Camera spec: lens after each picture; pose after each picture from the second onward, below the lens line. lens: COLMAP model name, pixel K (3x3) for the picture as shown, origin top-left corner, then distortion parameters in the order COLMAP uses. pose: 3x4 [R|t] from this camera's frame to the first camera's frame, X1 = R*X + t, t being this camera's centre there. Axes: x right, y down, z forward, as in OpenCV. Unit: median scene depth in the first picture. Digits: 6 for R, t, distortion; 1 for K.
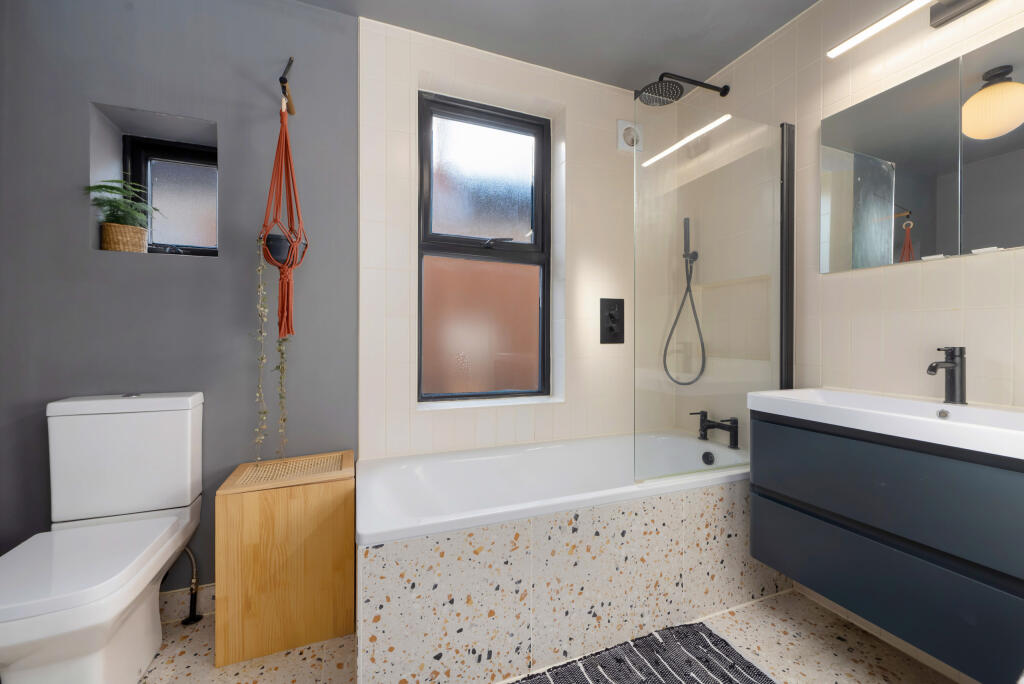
lens RADIAL K [[411.7, 0, 512.3], [0, 411.7, 340.3], [0, 0, 1]] dist [0.004753, 0.000117]
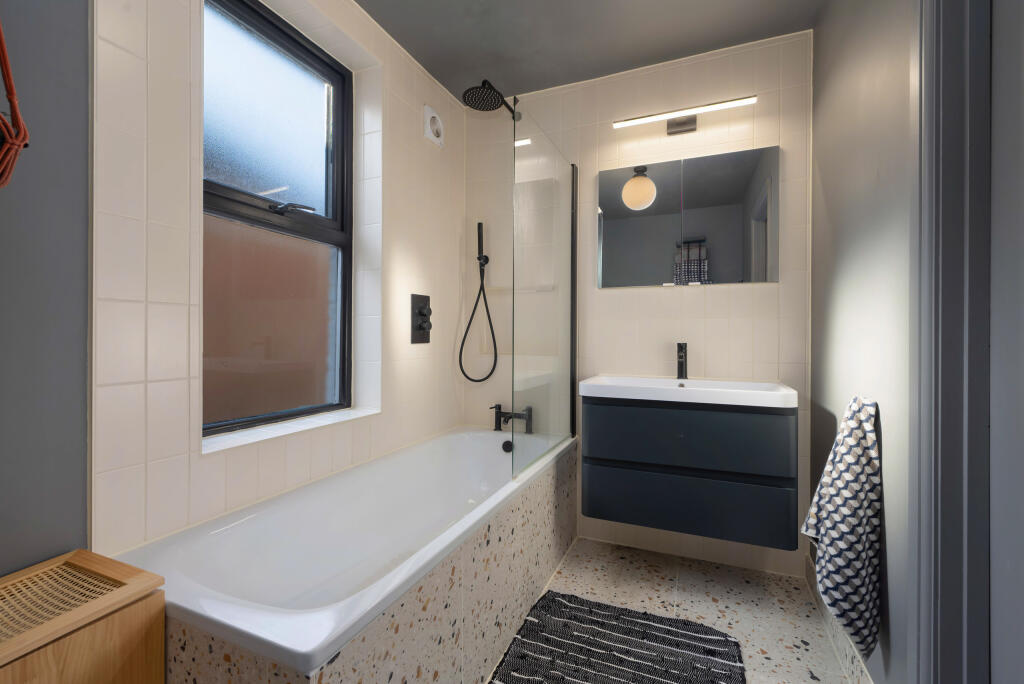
lens RADIAL K [[439.5, 0, 512.5], [0, 439.5, 338.0], [0, 0, 1]] dist [0.002879, 0.000240]
pose [[0.699360, -0.003462, 0.714761, -0.443169], [0.005689, 0.999984, -0.000723, -0.002782], [-0.714747, 0.004572, 0.699368, 0.220498]]
